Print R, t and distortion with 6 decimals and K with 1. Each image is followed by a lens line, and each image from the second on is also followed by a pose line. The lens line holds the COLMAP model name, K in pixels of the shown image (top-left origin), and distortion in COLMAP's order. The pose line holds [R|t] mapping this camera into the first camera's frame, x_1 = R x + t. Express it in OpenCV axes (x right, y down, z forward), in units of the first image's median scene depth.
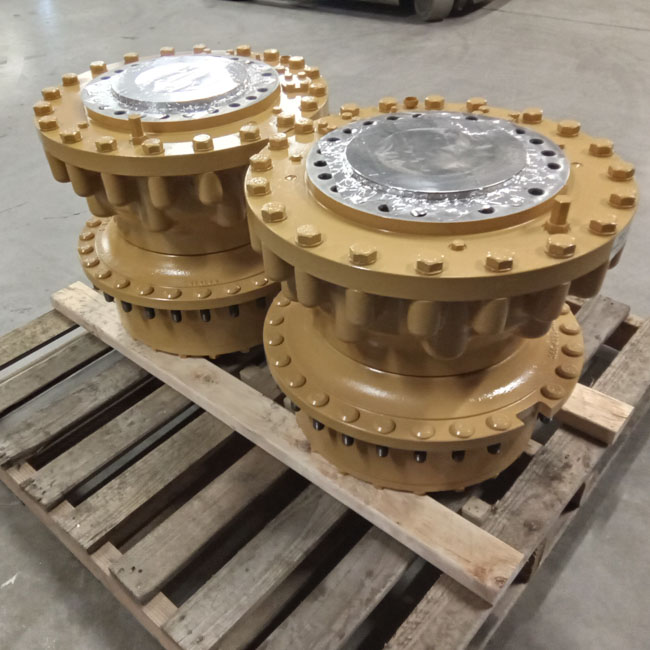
lens RADIAL K [[697.5, 0, 291.6], [0, 697.5, 303.8], [0, 0, 1]] dist [0.005639, 0.014402]
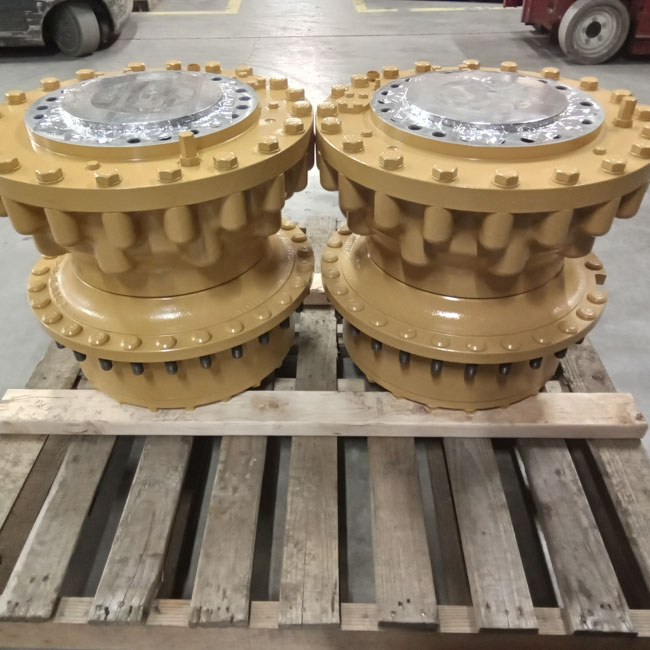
lens RADIAL K [[646.7, 0, 325.0], [0, 646.7, 274.3], [0, 0, 1]] dist [-0.000721, -0.013074]
pose [[0.752424, -0.328384, 0.570983, -0.638364], [0.367003, 0.928844, 0.050572, -0.090610], [-0.546961, 0.171501, 0.819403, 0.306503]]
